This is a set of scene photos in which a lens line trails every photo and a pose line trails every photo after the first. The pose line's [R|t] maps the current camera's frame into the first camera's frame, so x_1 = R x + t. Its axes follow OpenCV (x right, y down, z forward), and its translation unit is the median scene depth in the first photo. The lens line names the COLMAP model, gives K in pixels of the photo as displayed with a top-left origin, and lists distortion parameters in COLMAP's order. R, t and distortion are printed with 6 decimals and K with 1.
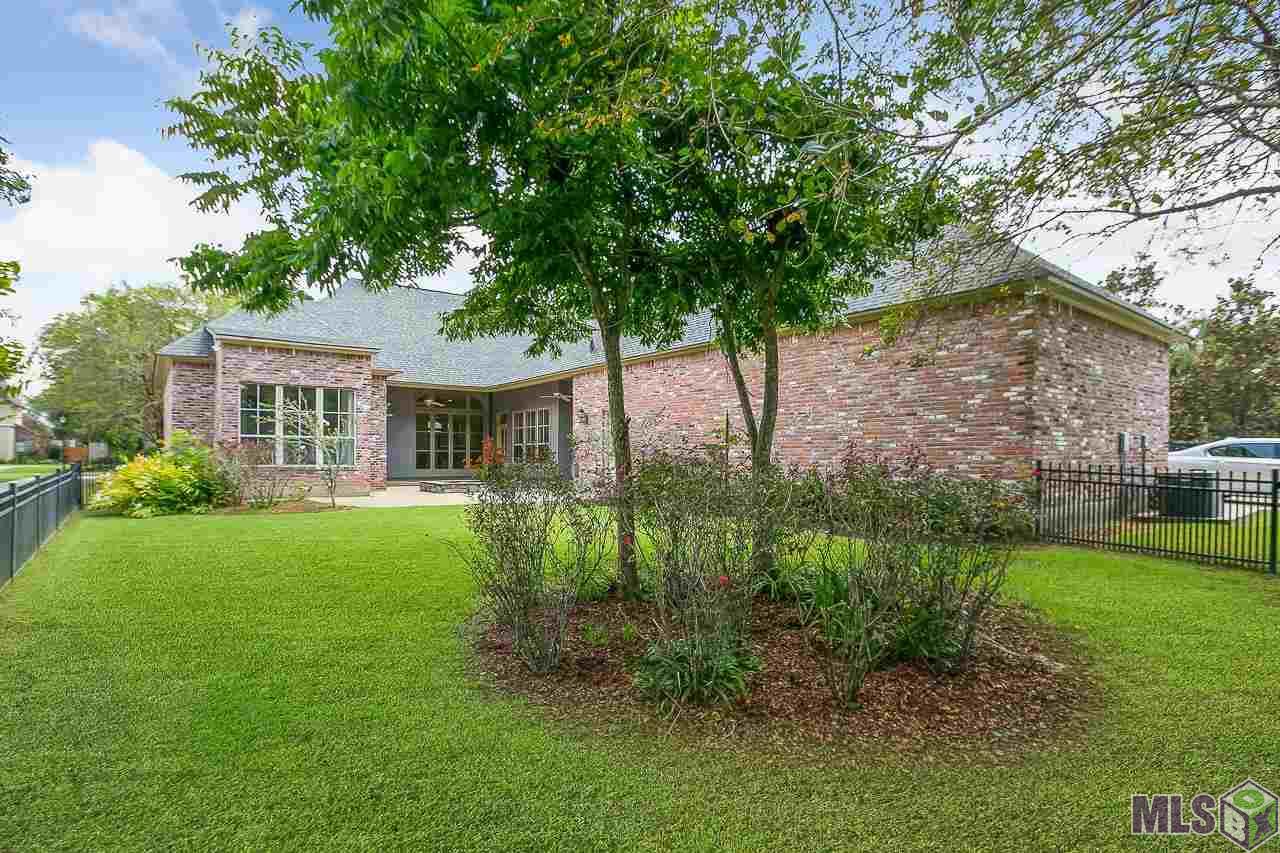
lens RADIAL K [[603.9, 0, 638.6], [0, 603.9, 448.3], [0, 0, 1]] dist [-0.038926, -0.000066]
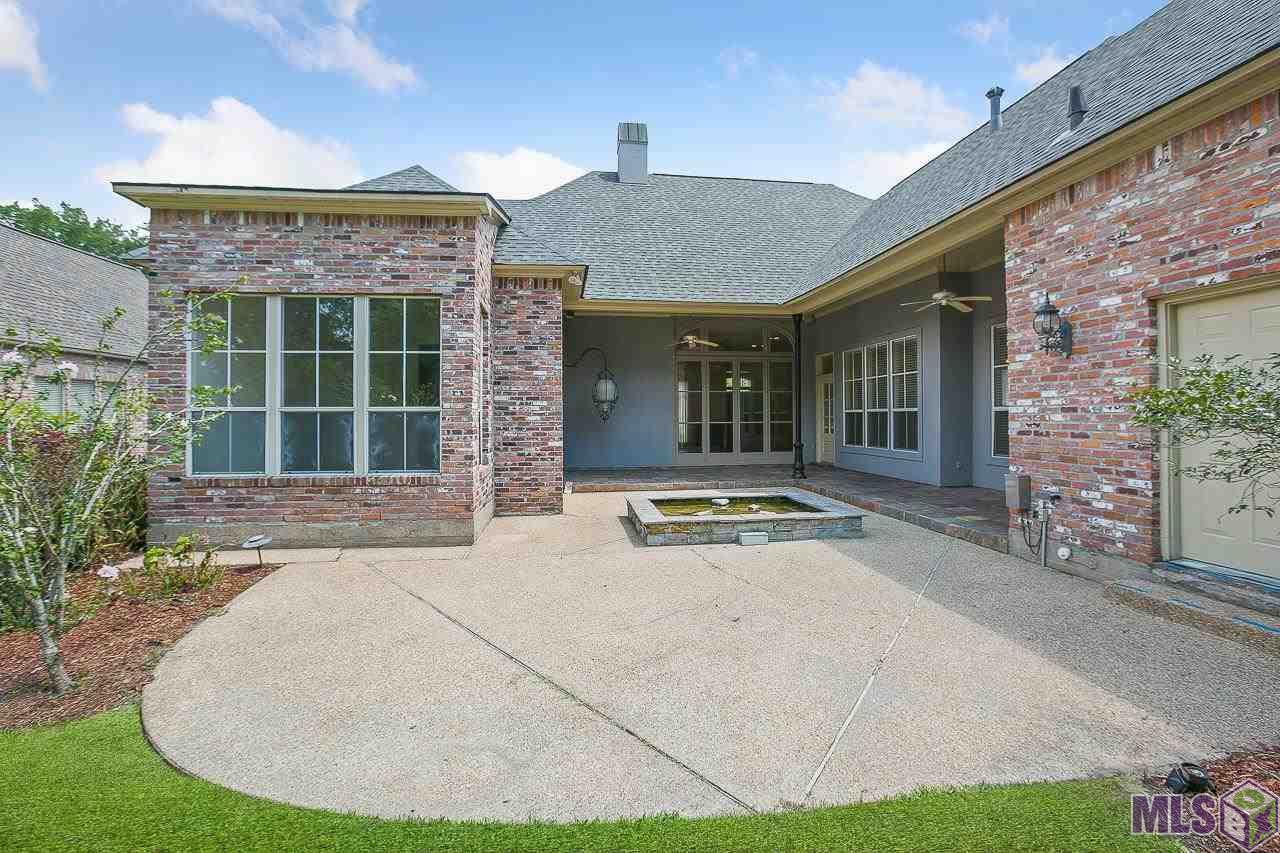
lens RADIAL K [[579.8, 0, 639.0], [0, 579.8, 409.8], [0, 0, 1]] dist [-0.023848, 0.017398]
pose [[0.841078, -0.009751, -0.540827, -0.130173], [0.012263, 0.999924, 0.001043, -0.015995], [0.540776, -0.007510, 0.841133, 0.741177]]
